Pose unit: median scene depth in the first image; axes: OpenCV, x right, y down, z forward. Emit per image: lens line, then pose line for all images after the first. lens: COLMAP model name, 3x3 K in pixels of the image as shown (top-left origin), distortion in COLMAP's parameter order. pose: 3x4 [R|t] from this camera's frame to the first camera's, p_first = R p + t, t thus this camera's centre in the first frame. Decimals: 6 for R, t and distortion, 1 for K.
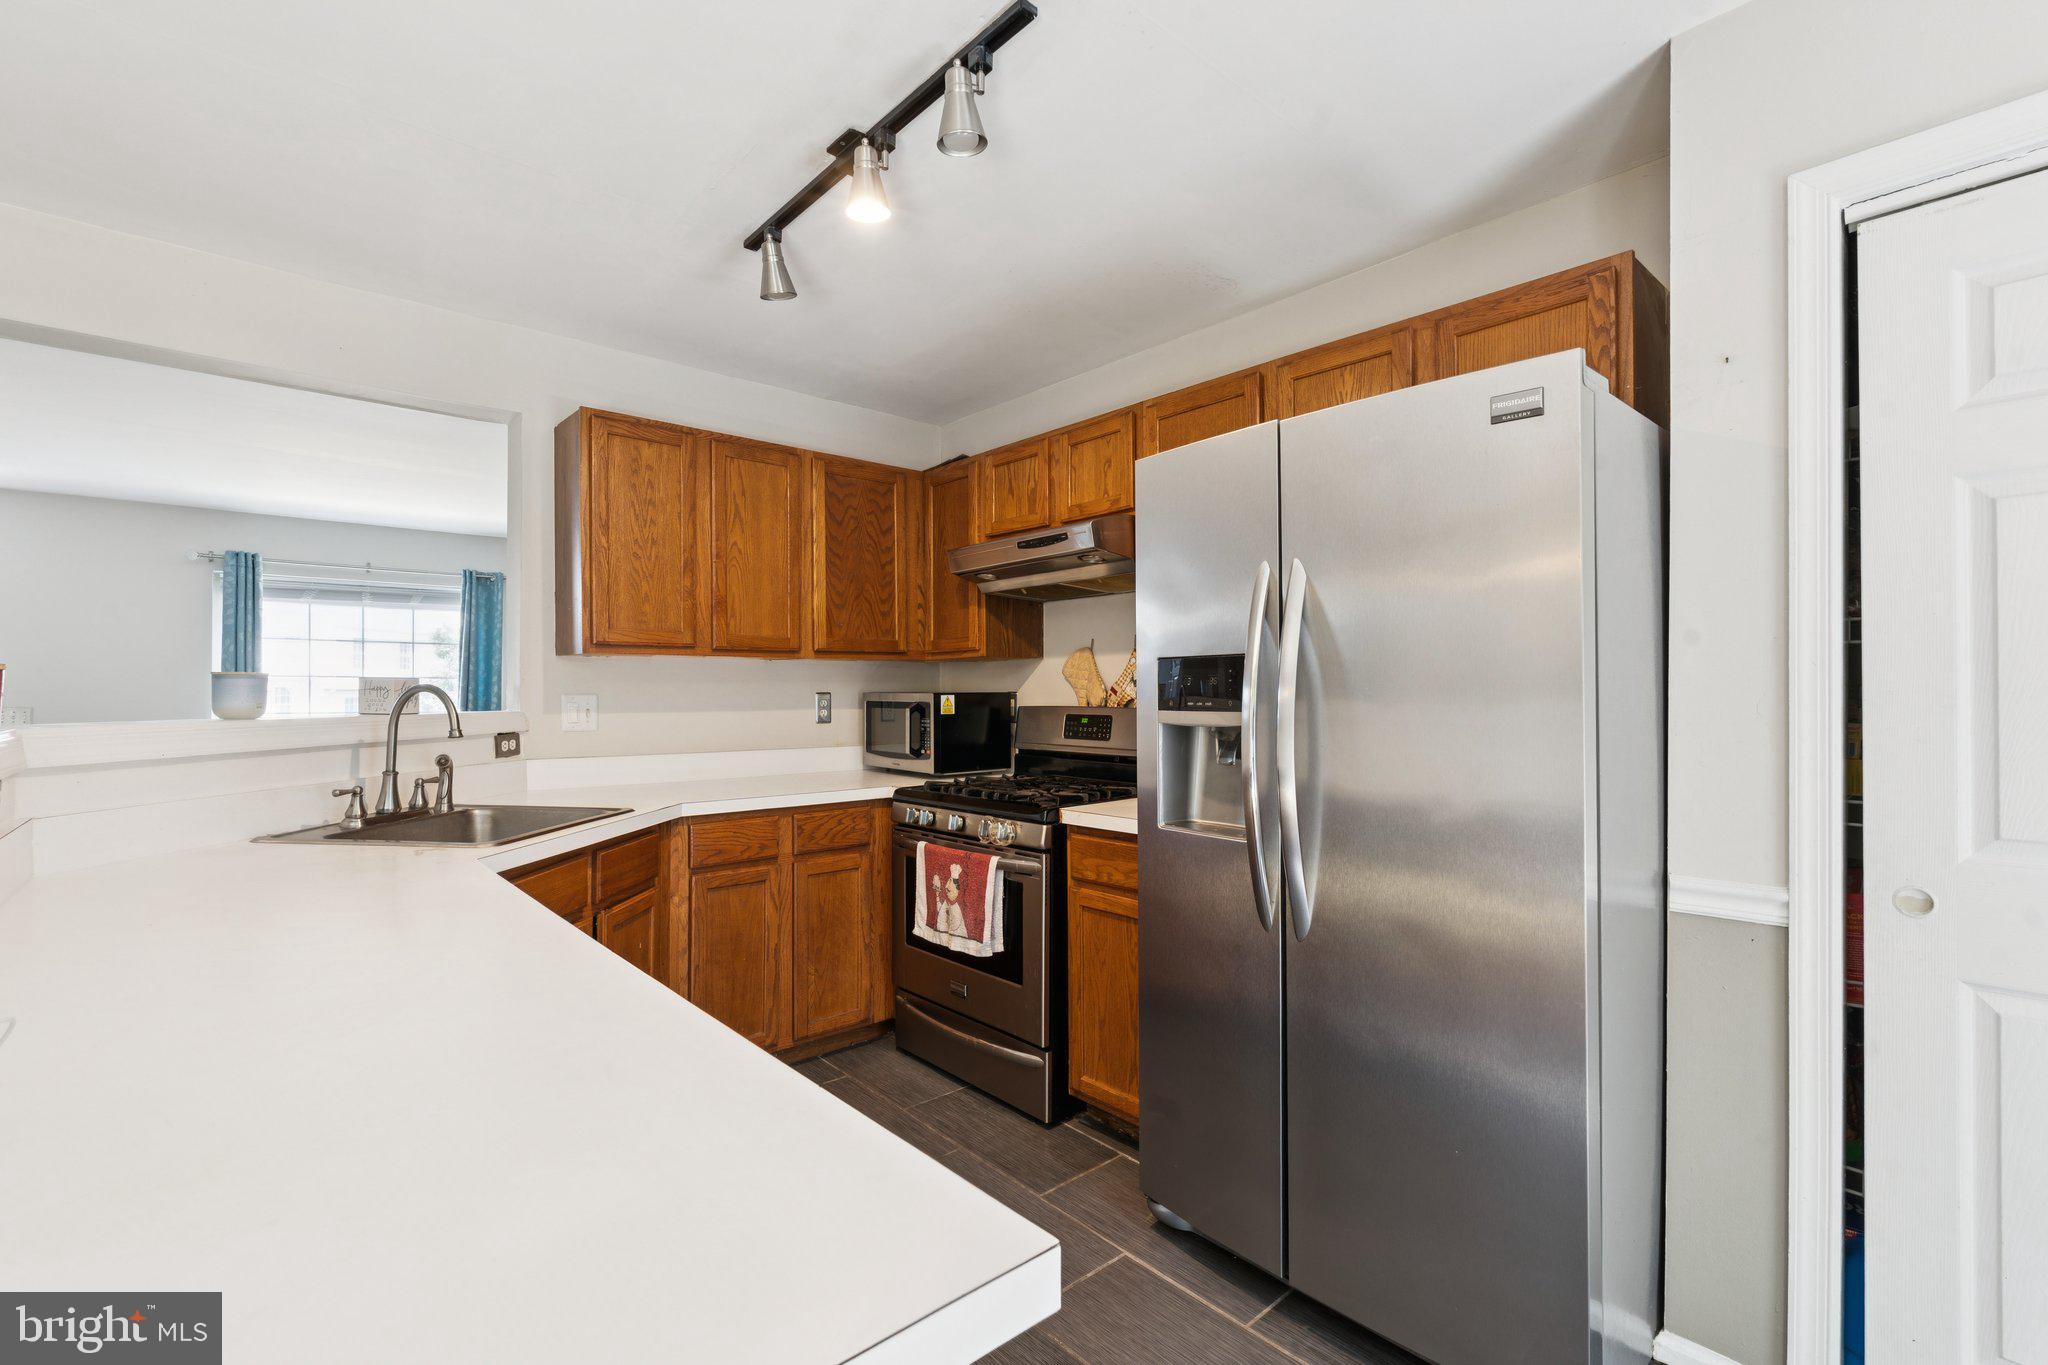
lens RADIAL K [[905.6, 0, 1021.1], [0, 905.6, 690.6], [0, 0, 1]] dist [-0.008630, 0.001078]
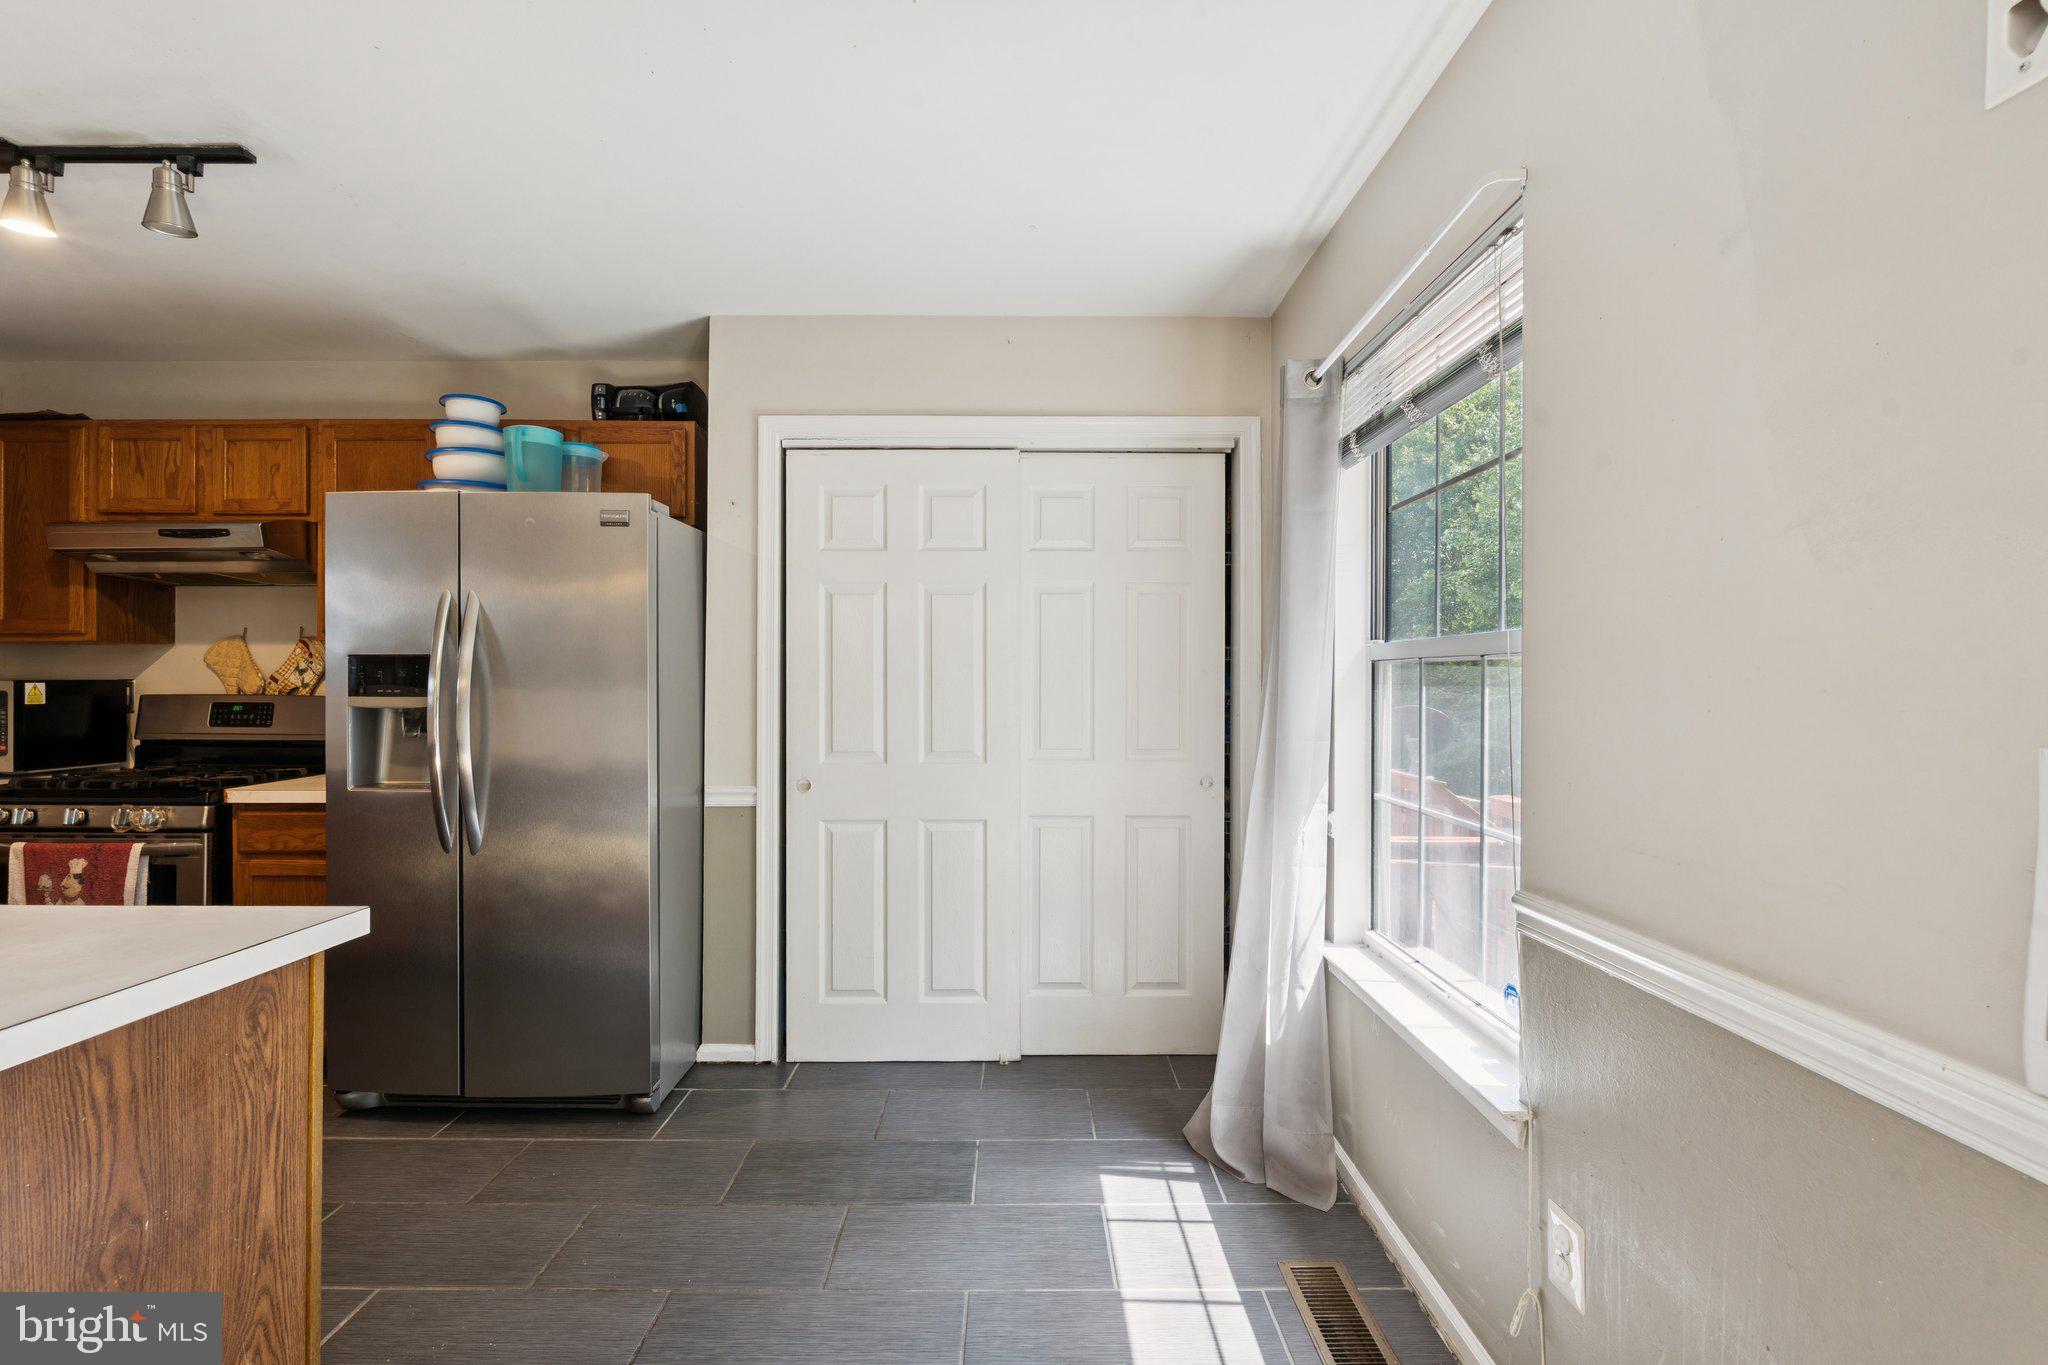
lens RADIAL K [[905.6, 0, 1015.2], [0, 905.6, 681.0], [0, 0, 1]] dist [-0.008630, 0.001078]
pose [[0.665447, 0.003349, 0.746438, -0.119115], [-0.006706, 0.999976, 0.001493, -0.005712], [-0.746415, -0.005999, 0.665454, -0.372581]]
